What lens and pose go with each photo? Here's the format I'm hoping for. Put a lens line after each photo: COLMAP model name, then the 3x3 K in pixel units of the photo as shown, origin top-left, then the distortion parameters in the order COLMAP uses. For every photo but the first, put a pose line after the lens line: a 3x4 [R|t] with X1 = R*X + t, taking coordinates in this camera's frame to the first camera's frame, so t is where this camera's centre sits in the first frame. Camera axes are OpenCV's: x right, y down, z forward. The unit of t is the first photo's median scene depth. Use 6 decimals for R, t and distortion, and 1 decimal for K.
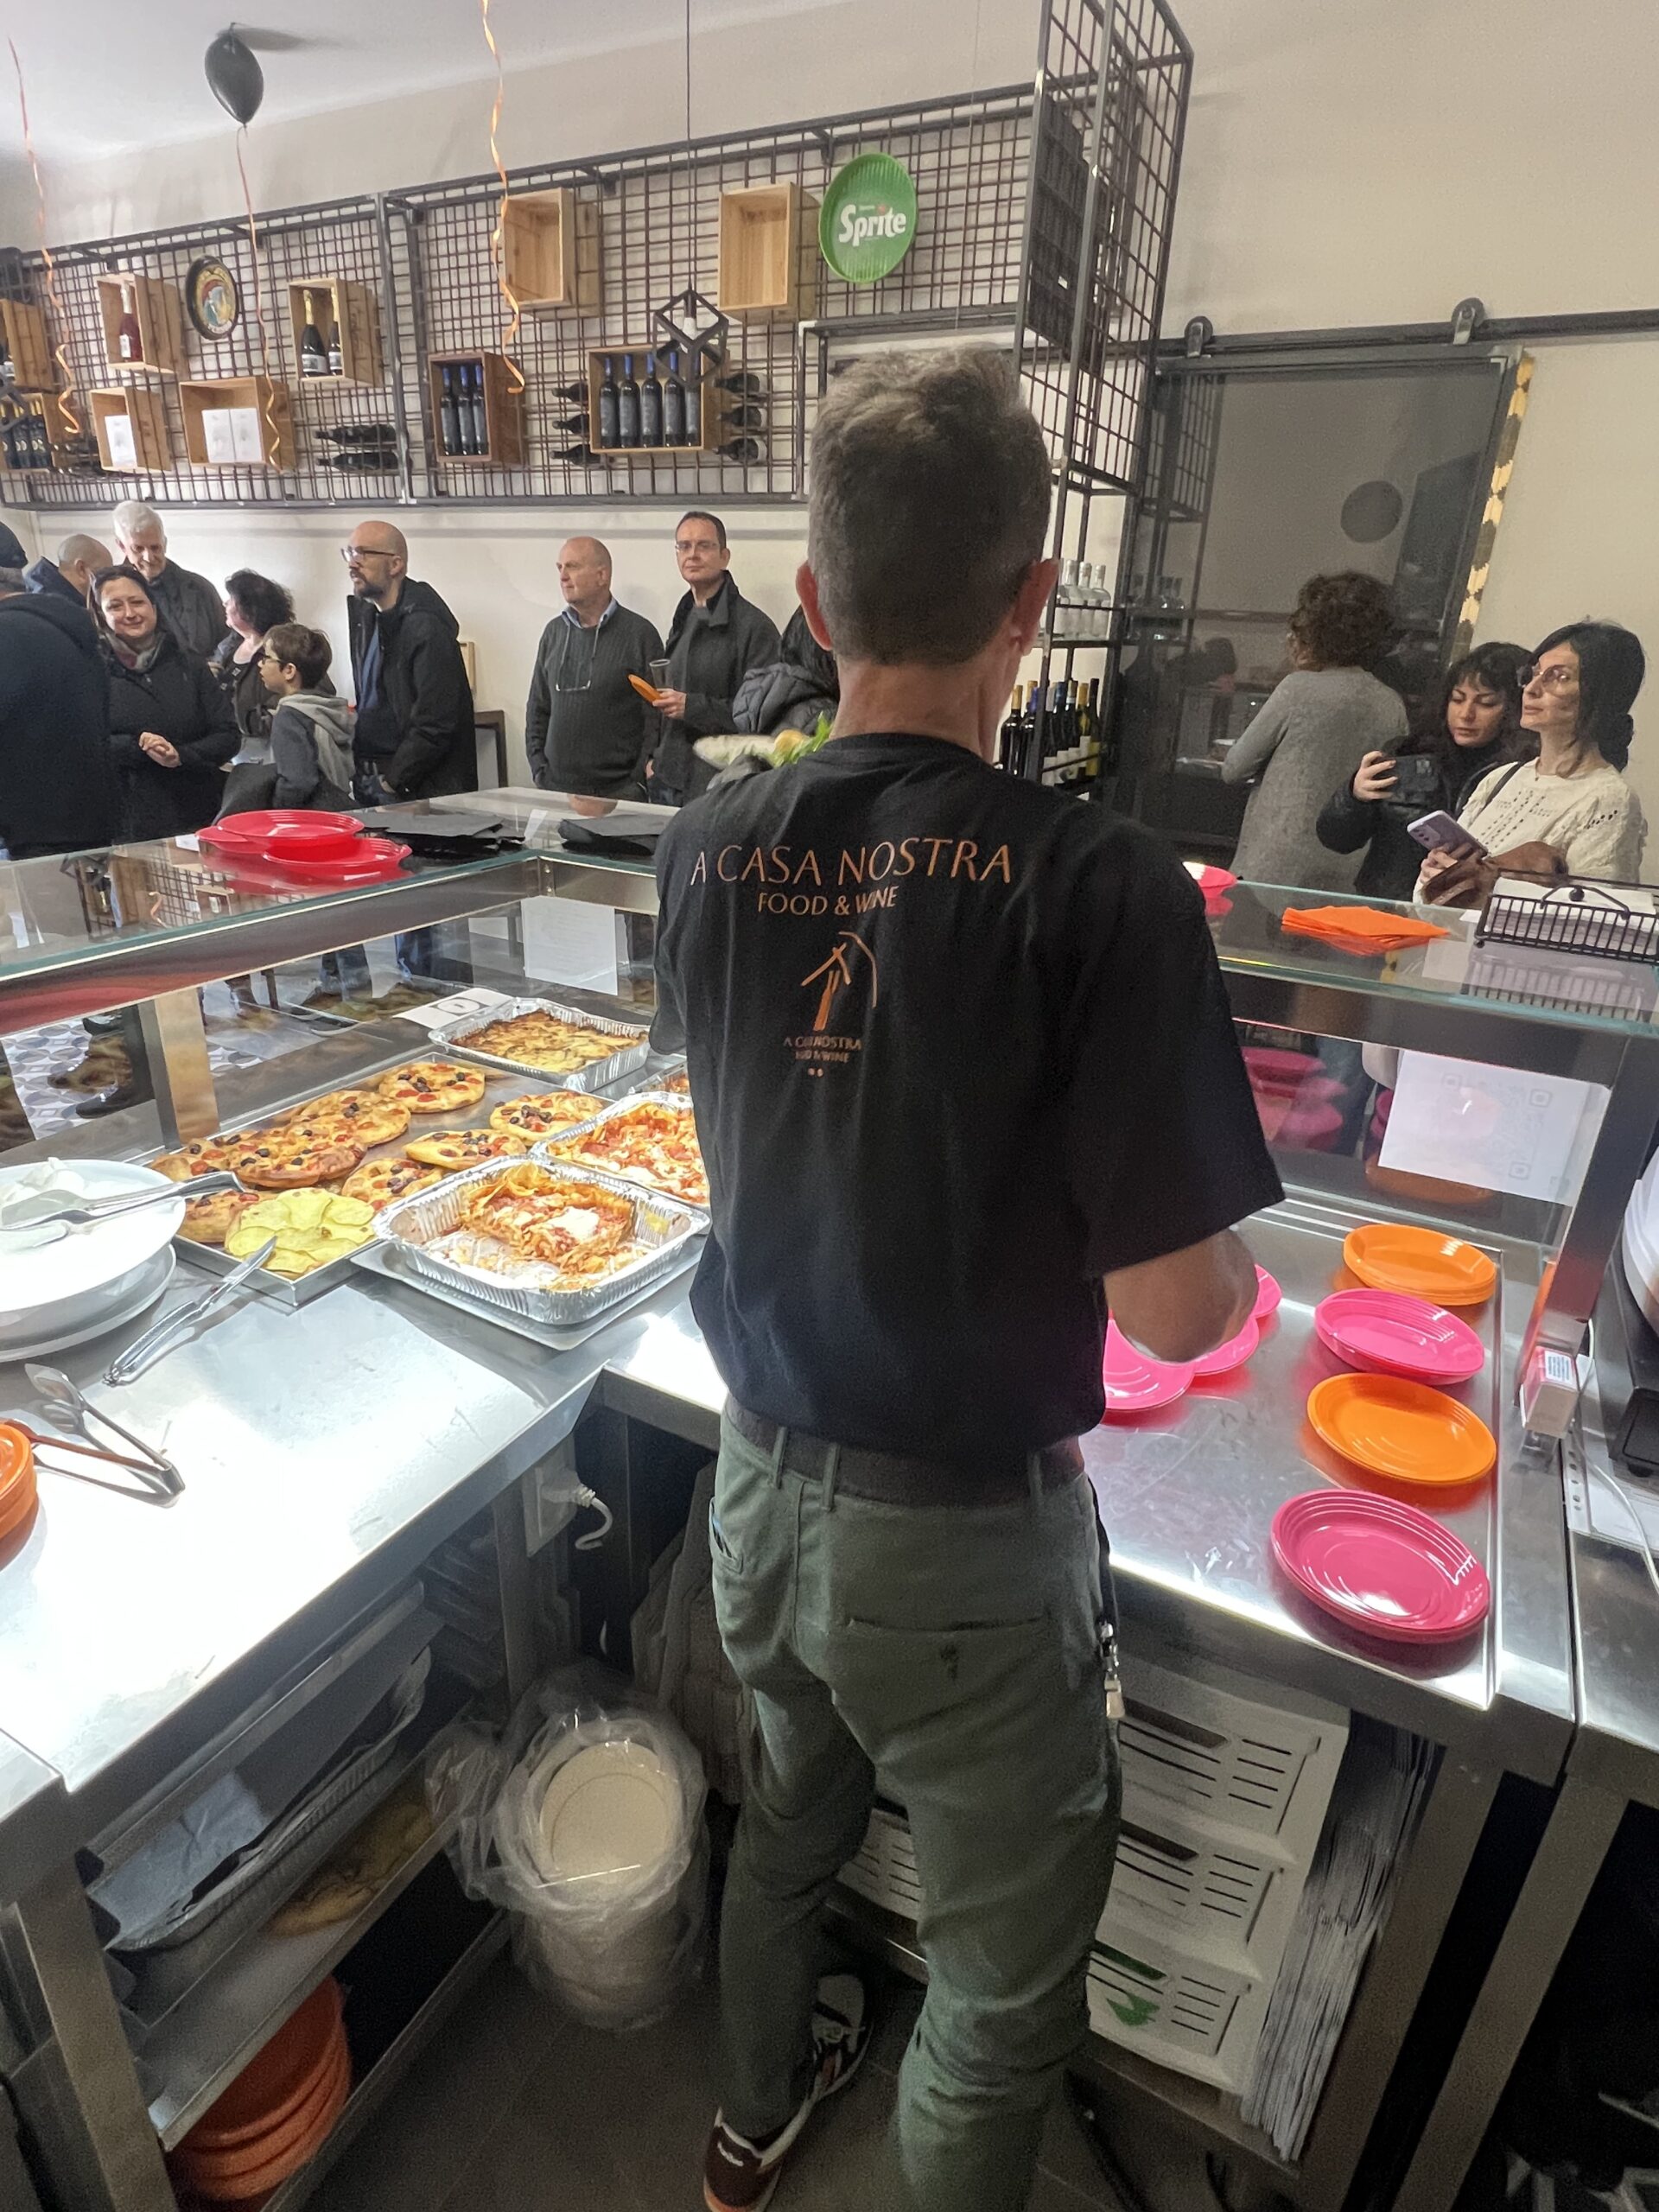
lens RADIAL K [[1182.3, 0, 819.4], [0, 1182.3, 1101.9], [0, 0, 1]] dist [0.002489, 0.000645]
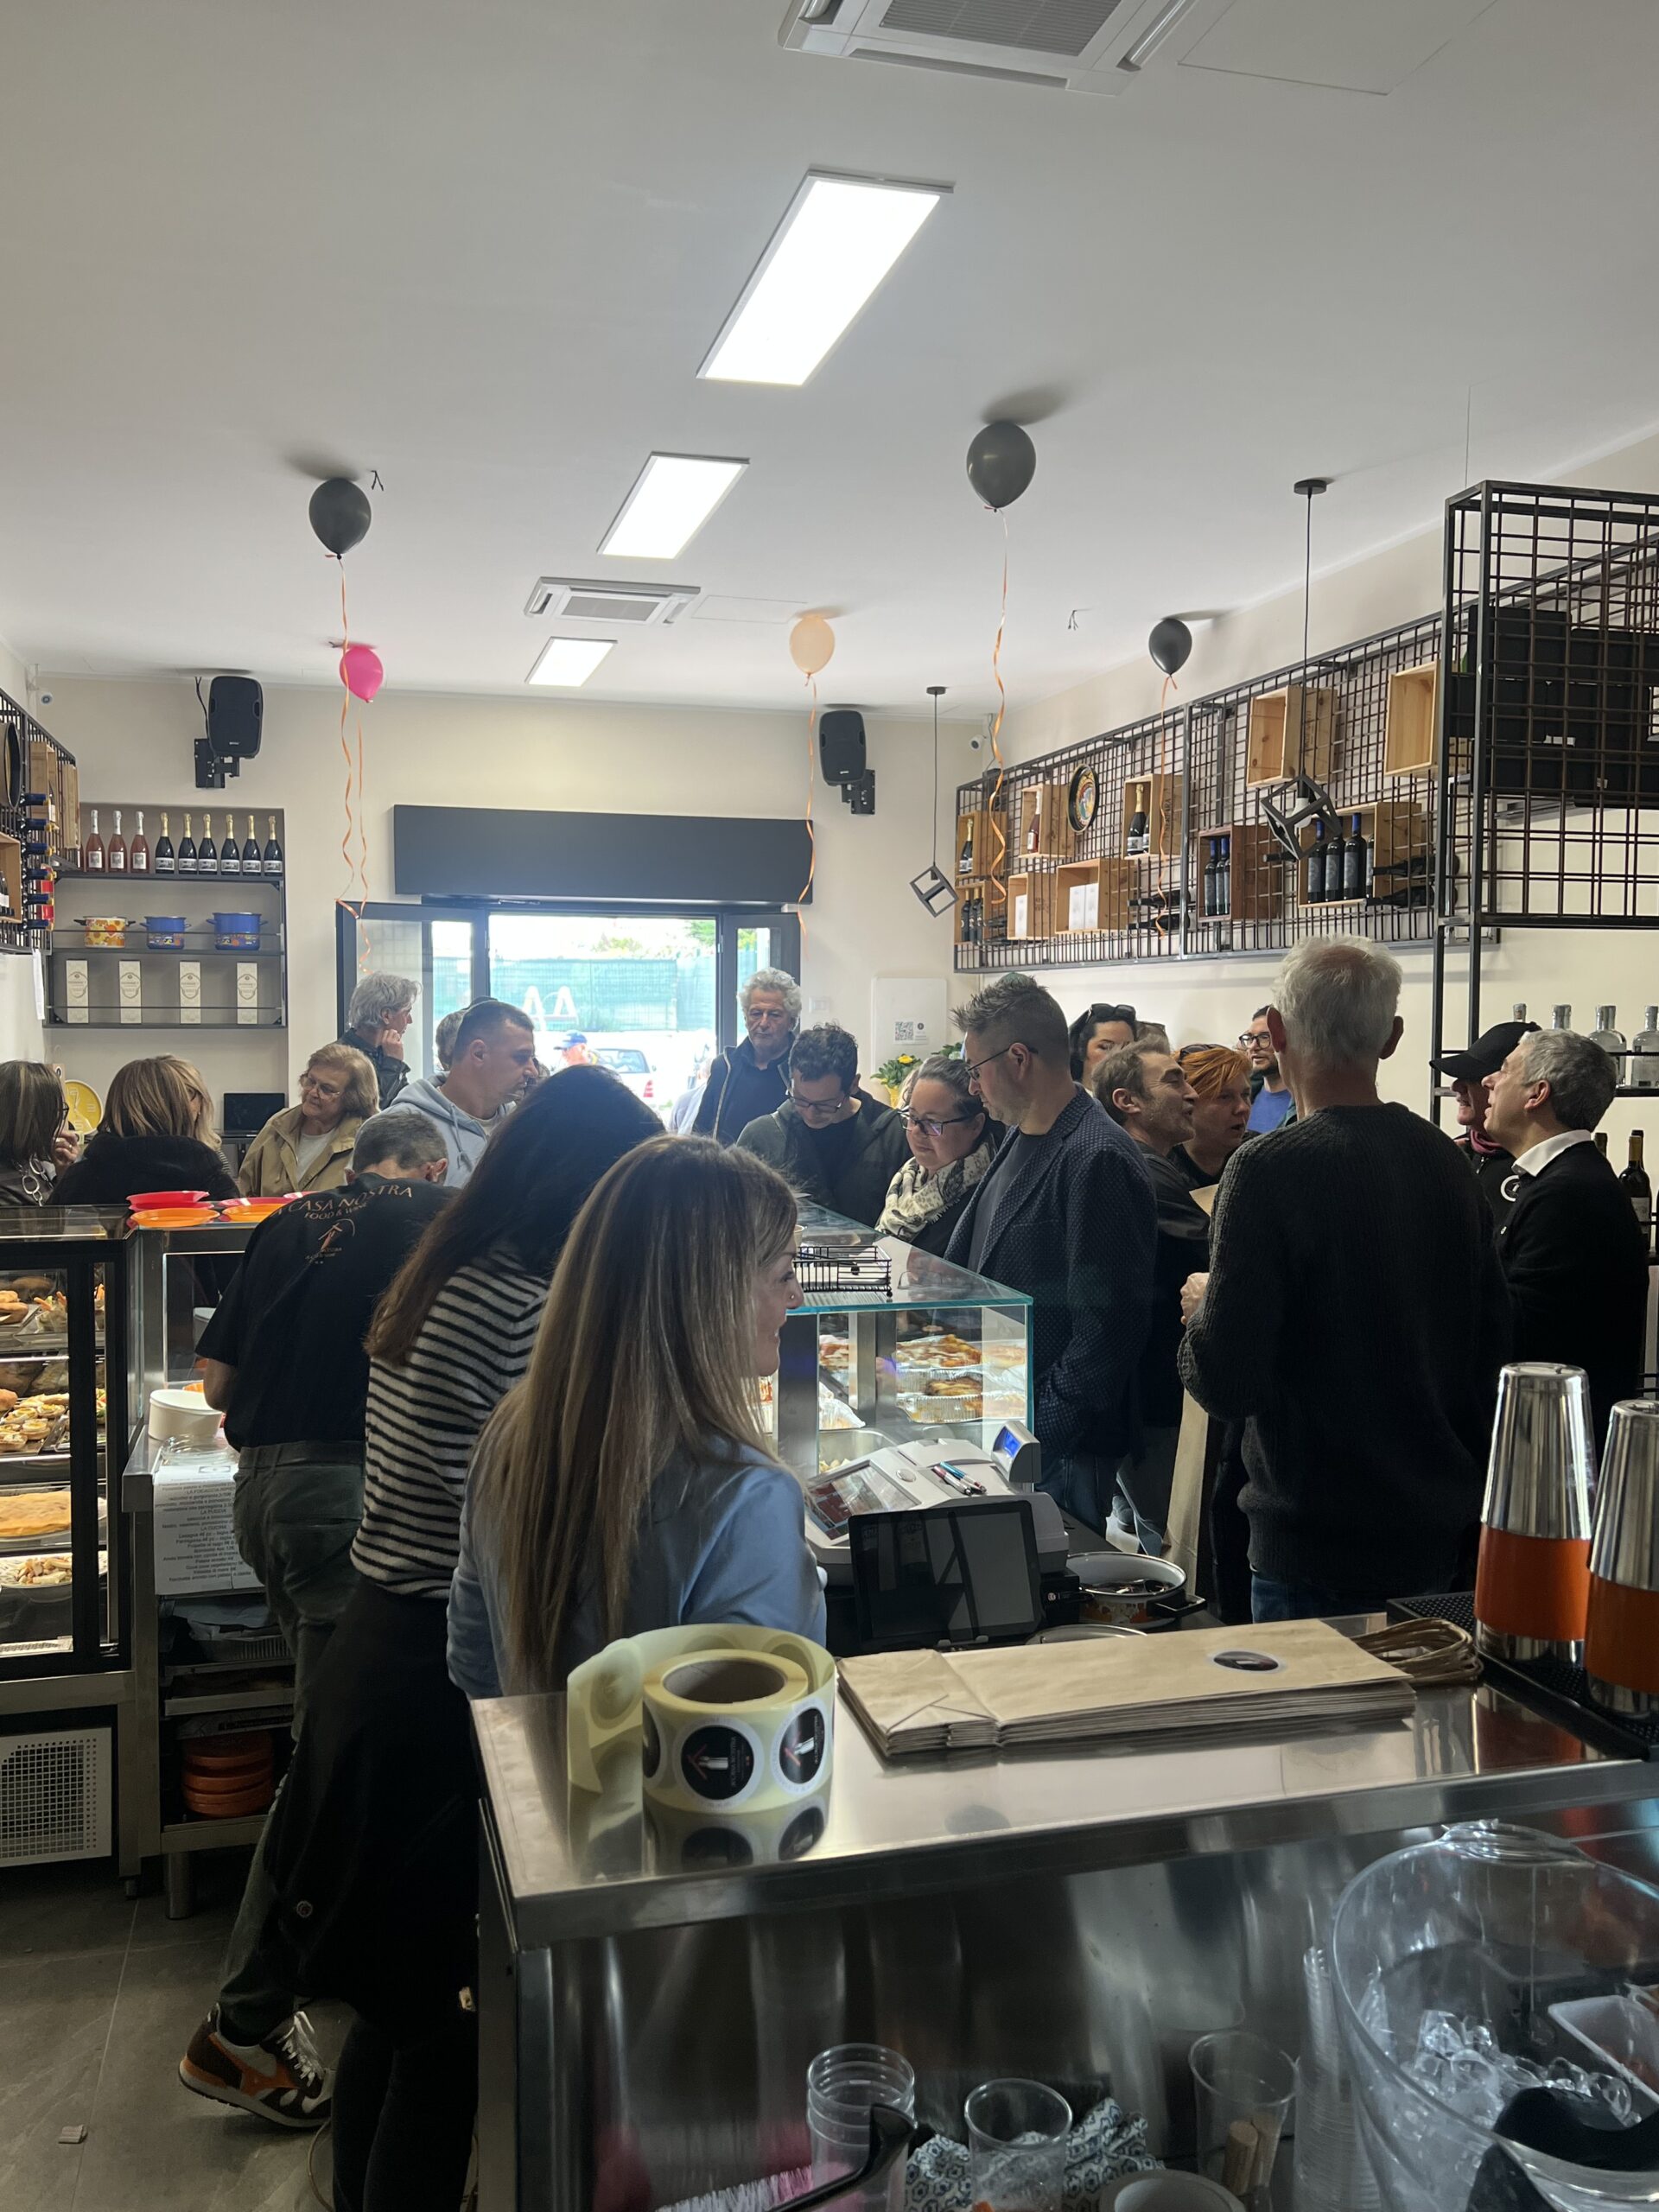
lens RADIAL K [[1814.1, 0, 825.3], [0, 1814.1, 1107.8], [0, 0, 1]] dist [0.049425, -0.058078]
pose [[0.684211, 0.003771, -0.729274, 0.577290], [-0.249108, 0.941049, -0.228849, 0.049127], [0.685419, 0.338249, 0.644816, -0.173946]]
